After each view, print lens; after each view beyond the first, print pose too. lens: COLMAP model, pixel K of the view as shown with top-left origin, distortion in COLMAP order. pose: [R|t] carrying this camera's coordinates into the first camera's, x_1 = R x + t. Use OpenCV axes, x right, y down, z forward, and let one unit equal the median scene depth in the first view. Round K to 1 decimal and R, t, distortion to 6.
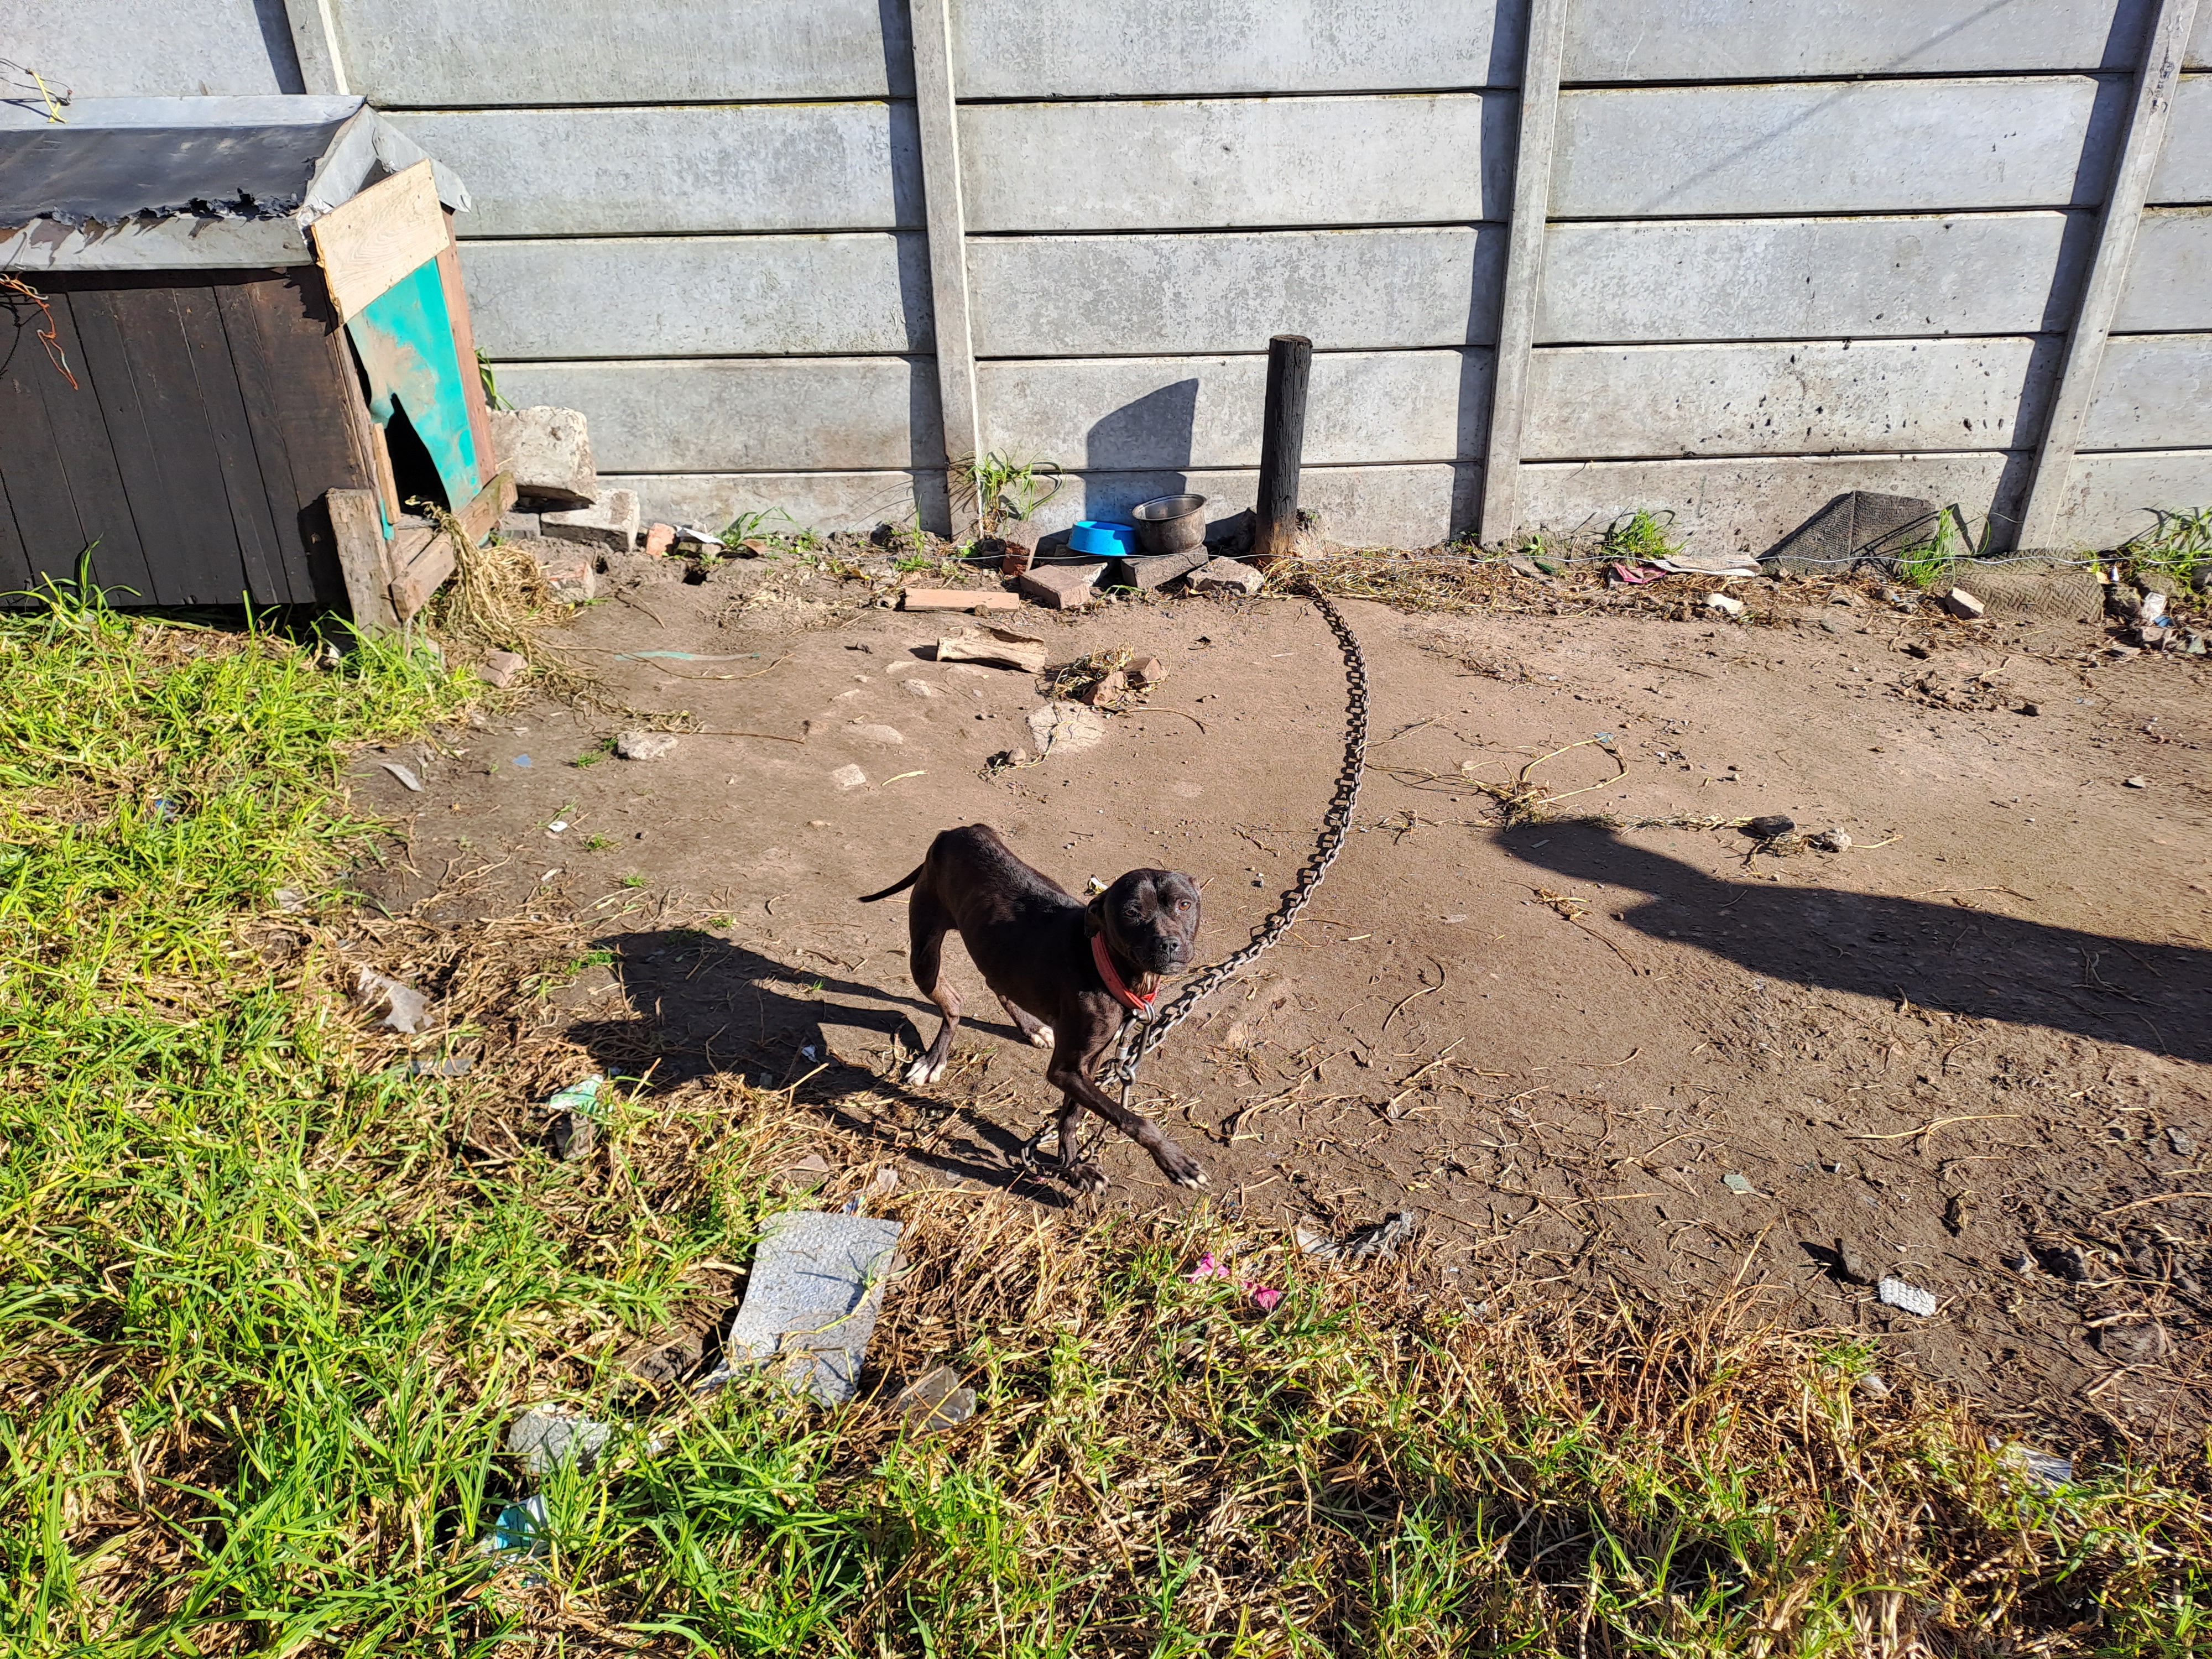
lens RADIAL K [[1638.2, 0, 1139.3], [0, 1638.2, 867.7], [0, 0, 1]] dist [0.067284, -0.066927]
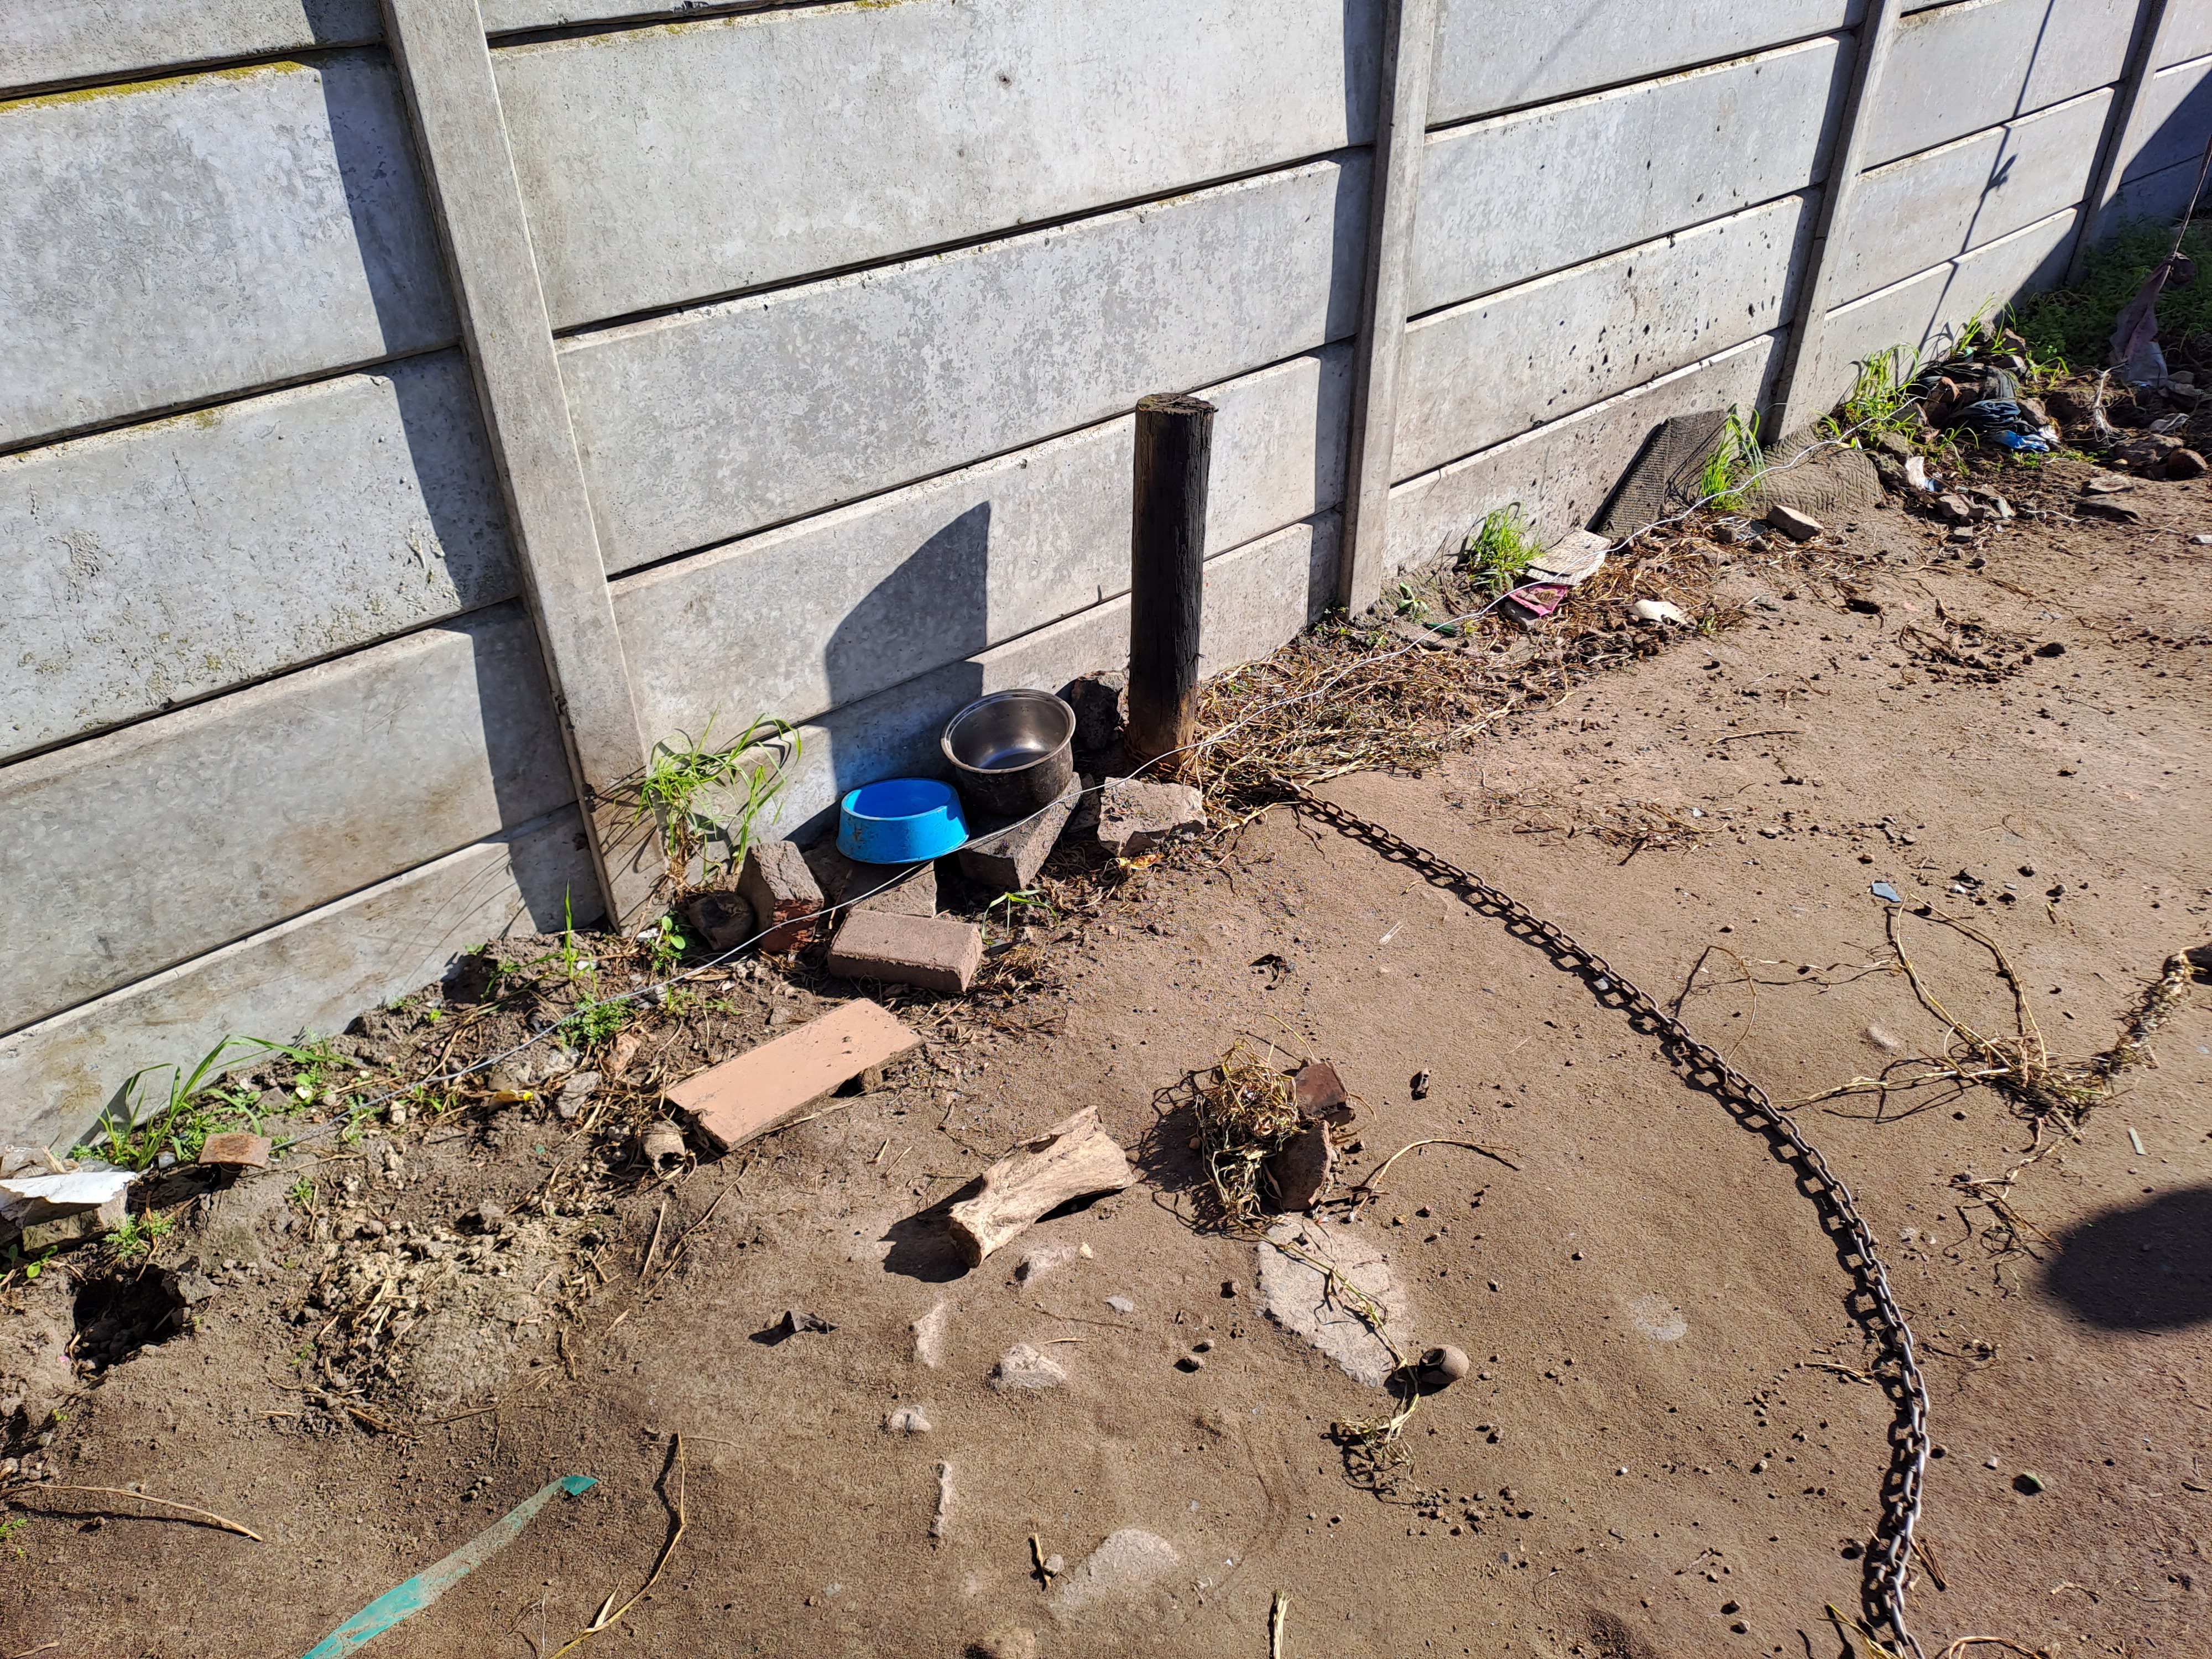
lens RADIAL K [[1638.2, 0, 1157.5], [0, 1638.2, 833.8], [0, 0, 1]] dist [0.067284, -0.066927]
pose [[0.745051, -0.371444, 0.554010, -0.276791], [0.320809, 0.927768, 0.190601, -0.289340], [-0.584791, 0.035724, 0.810397, 0.542932]]
